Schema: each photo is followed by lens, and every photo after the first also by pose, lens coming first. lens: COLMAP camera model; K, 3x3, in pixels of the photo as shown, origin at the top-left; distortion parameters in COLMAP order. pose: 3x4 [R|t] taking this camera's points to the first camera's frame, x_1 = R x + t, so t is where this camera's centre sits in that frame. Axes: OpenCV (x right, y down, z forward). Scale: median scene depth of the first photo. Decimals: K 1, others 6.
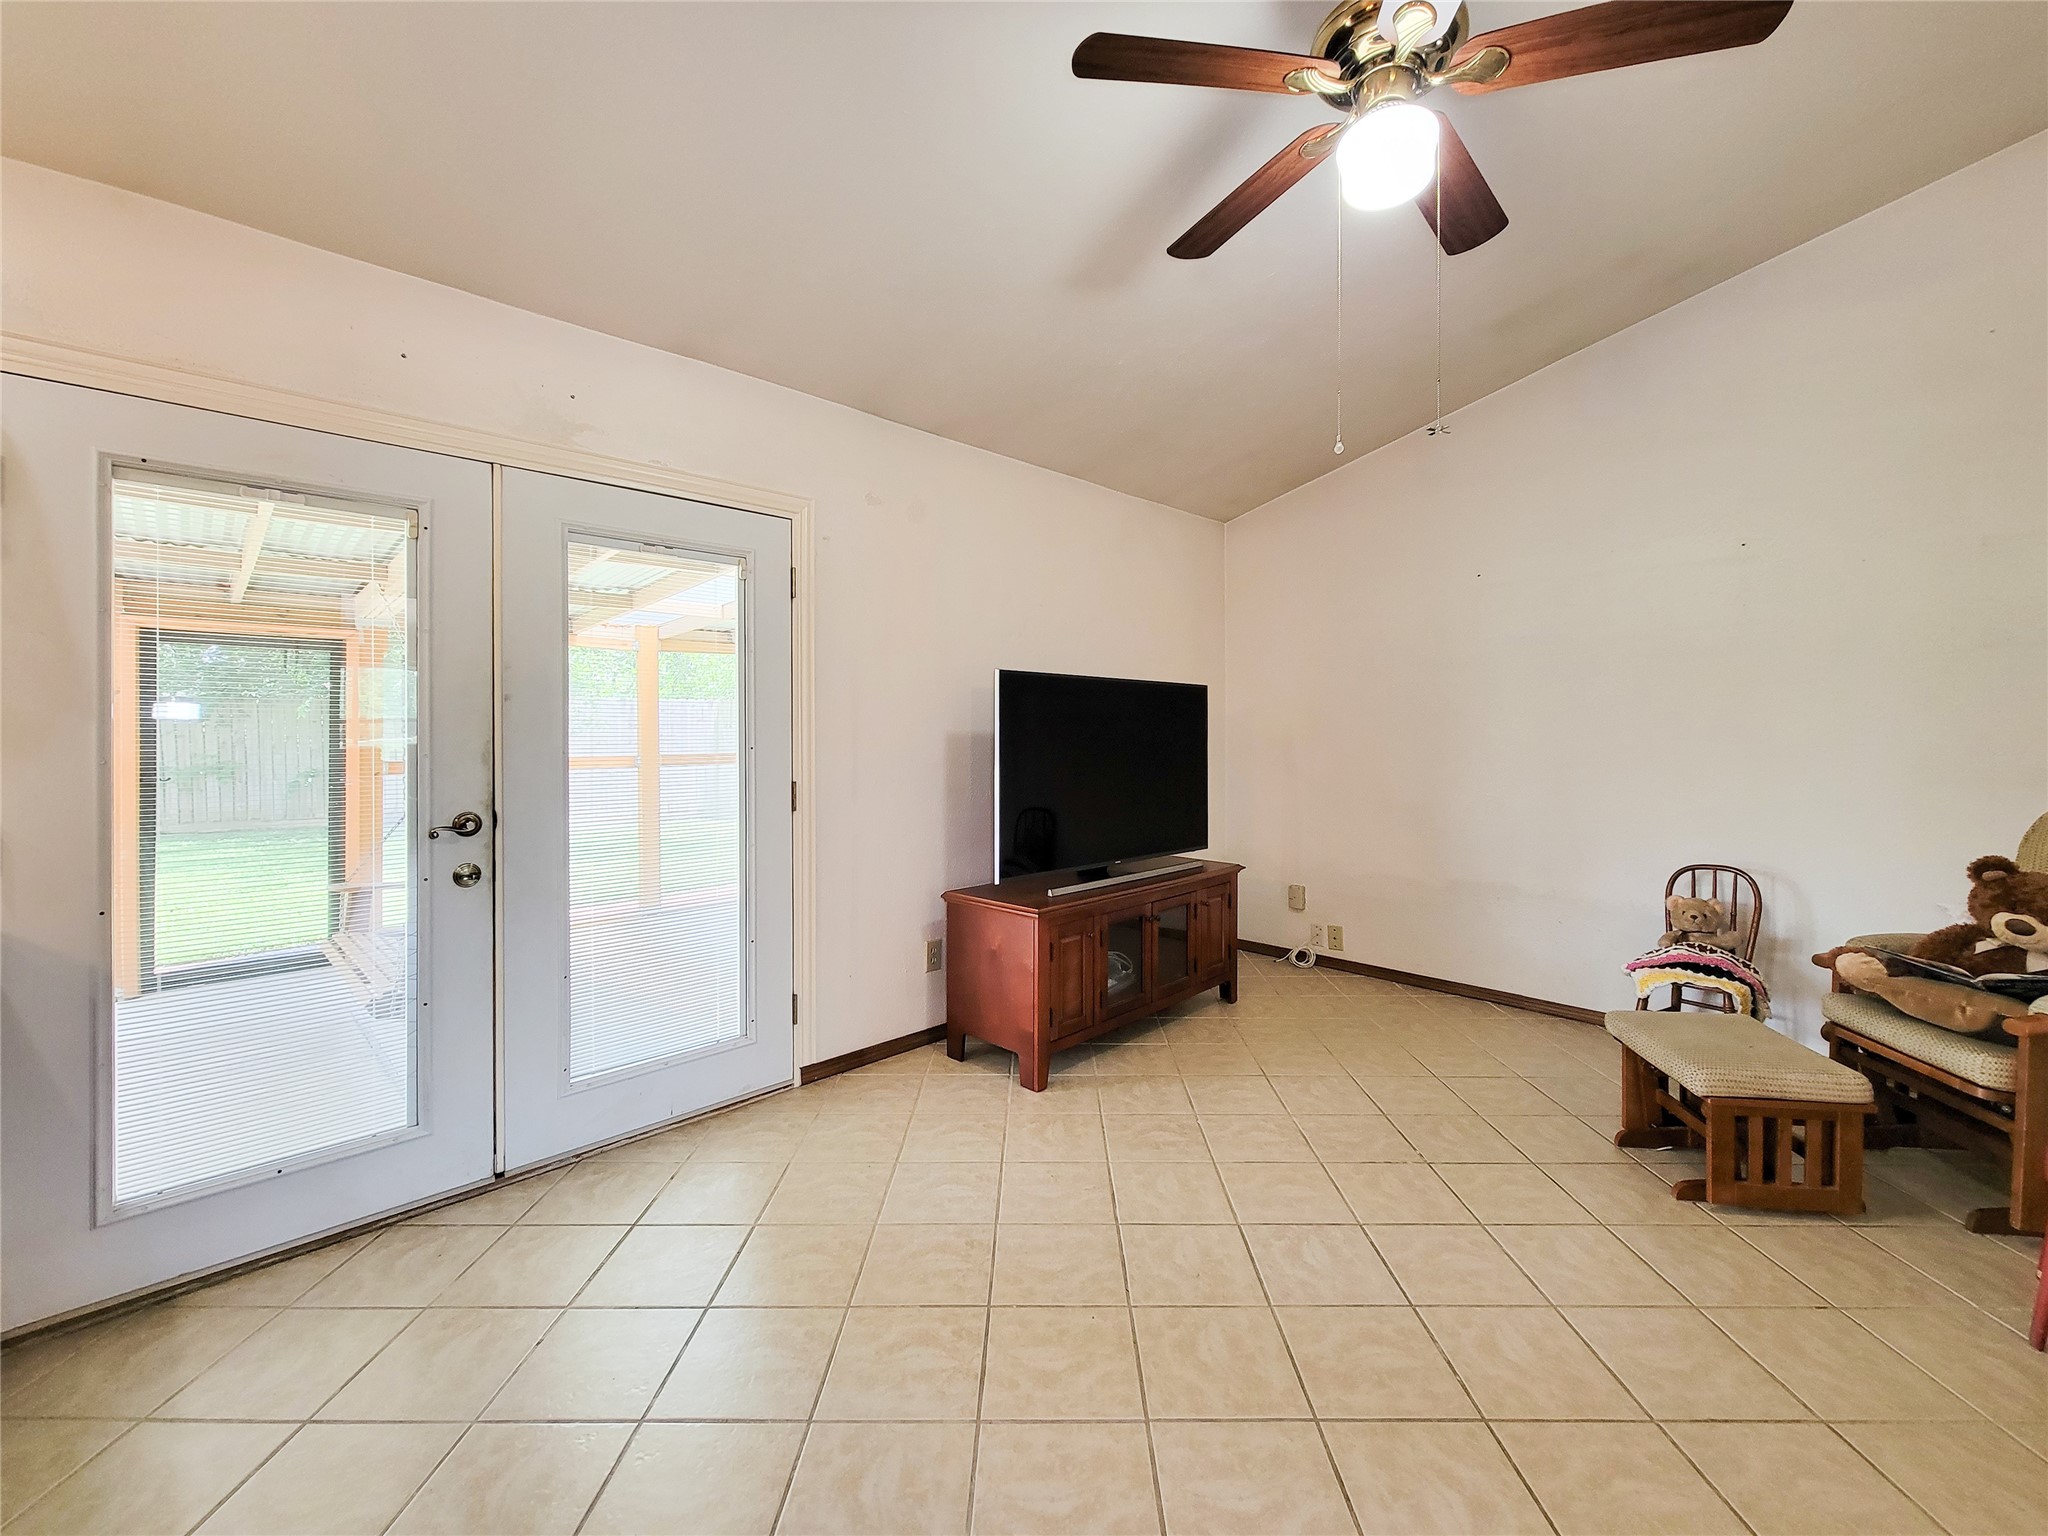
lens RADIAL K [[849.7, 0, 1040.8], [0, 849.7, 730.7], [0, 0, 1]] dist [0.001083, -0.000257]
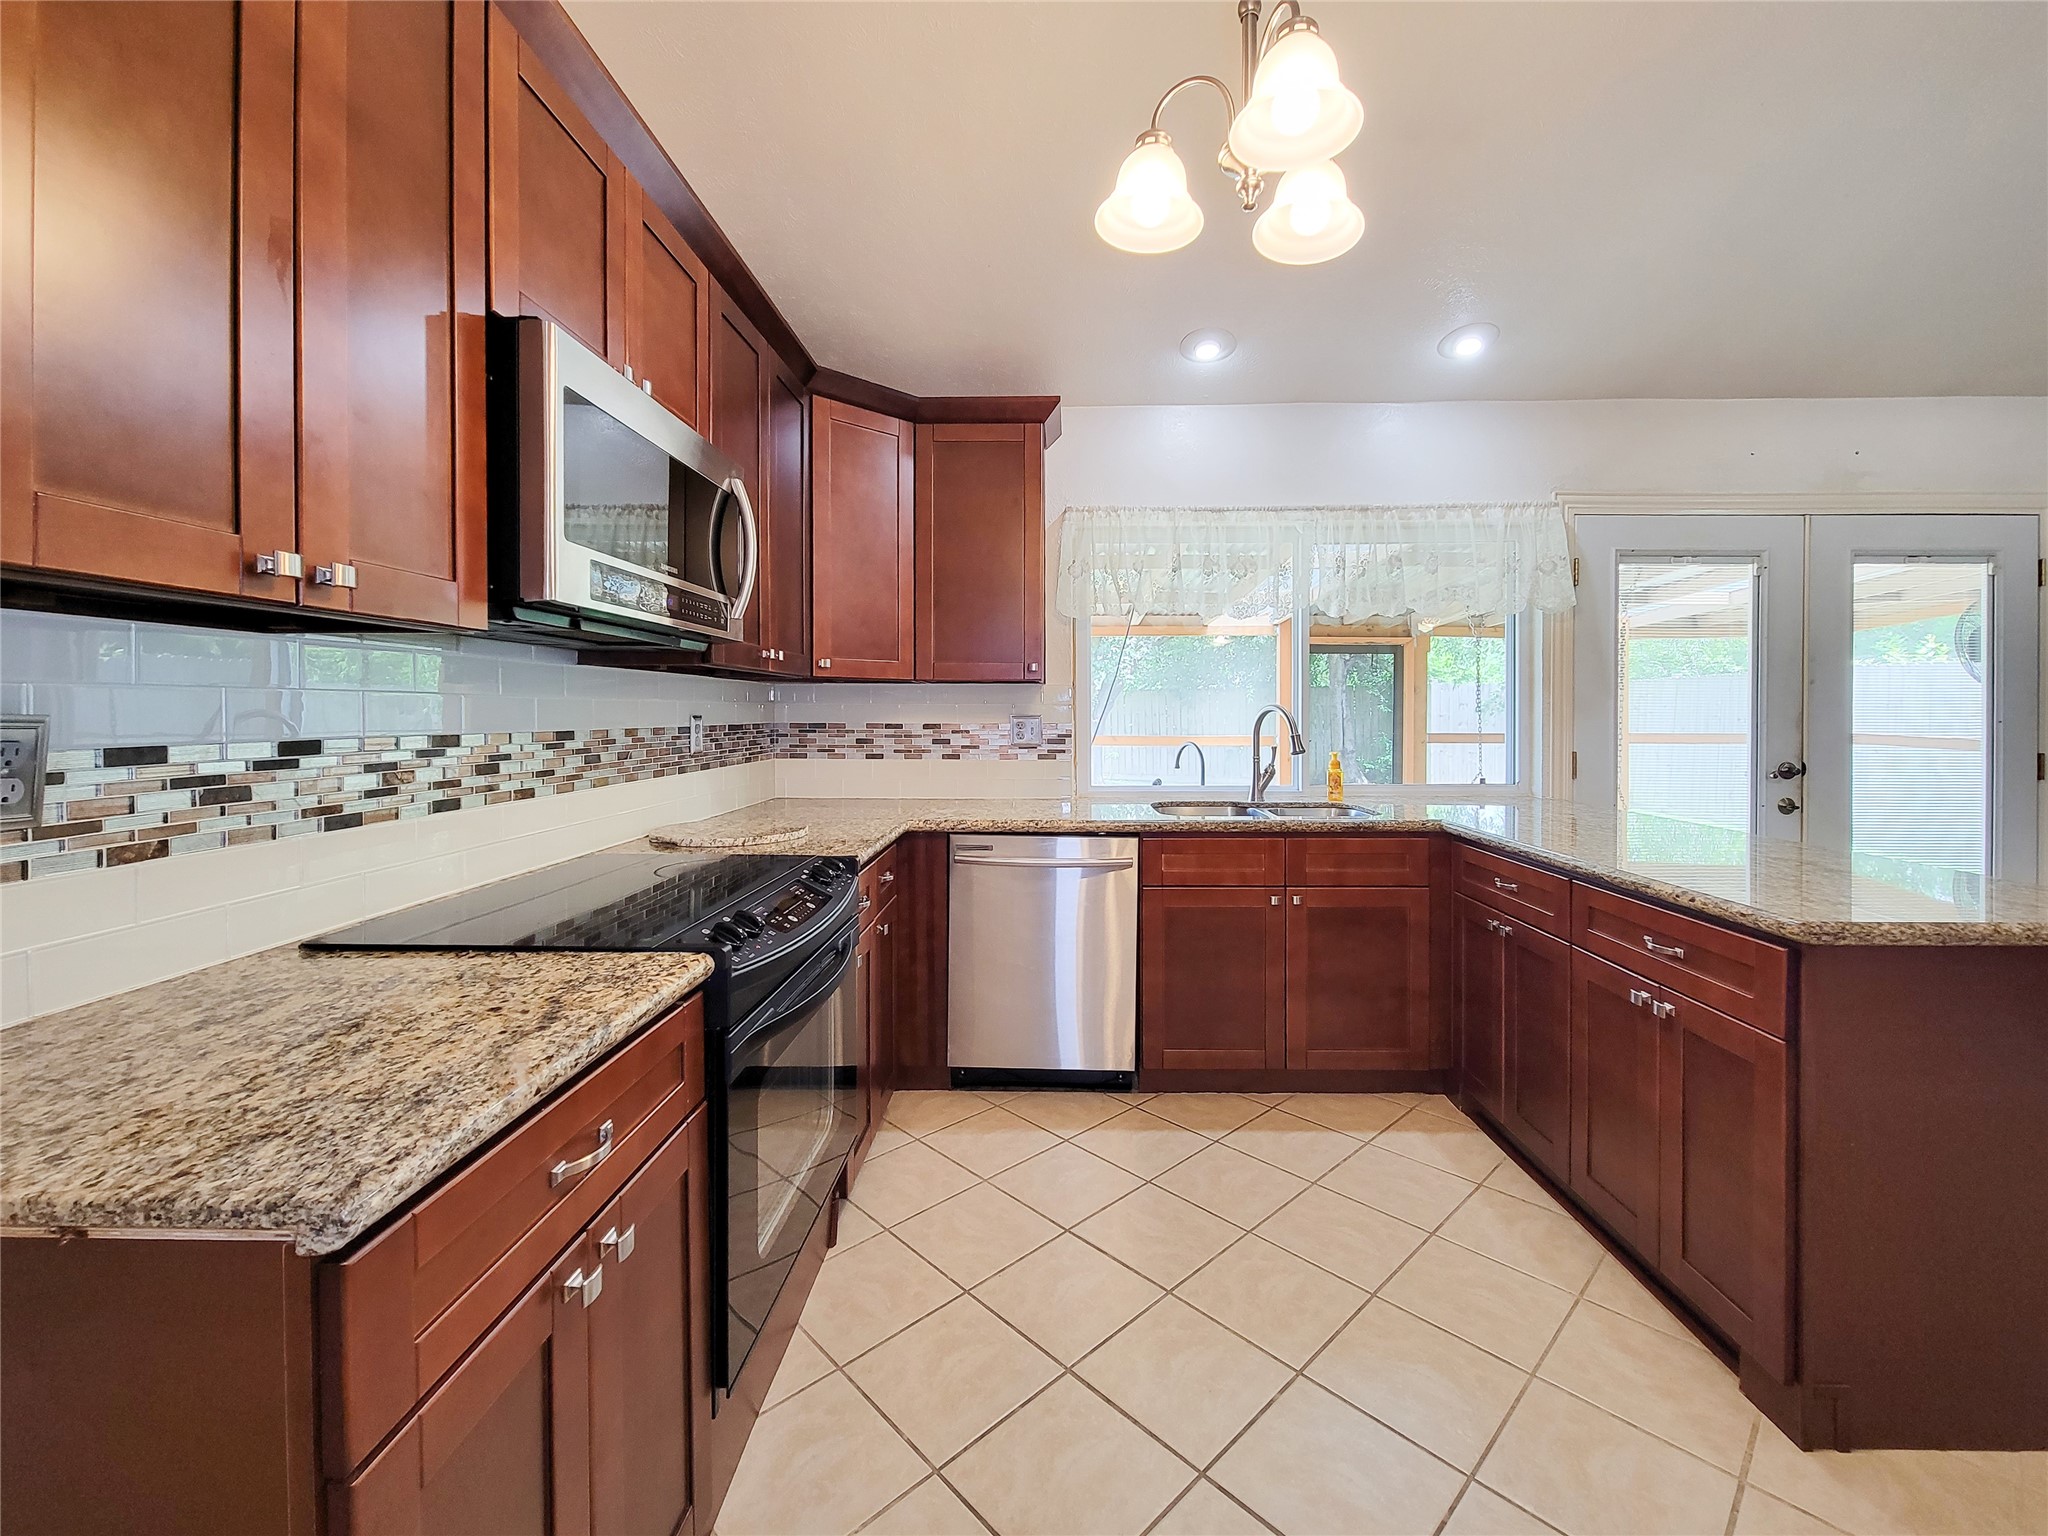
lens RADIAL K [[849.7, 0, 1040.8], [0, 849.7, 730.7], [0, 0, 1]] dist [0.001083, -0.000257]
pose [[0.692038, 0.019738, -0.721591, -0.397565], [-0.006496, 0.999756, 0.021117, 0.015819], [0.721831, -0.009927, 0.691998, -0.704698]]
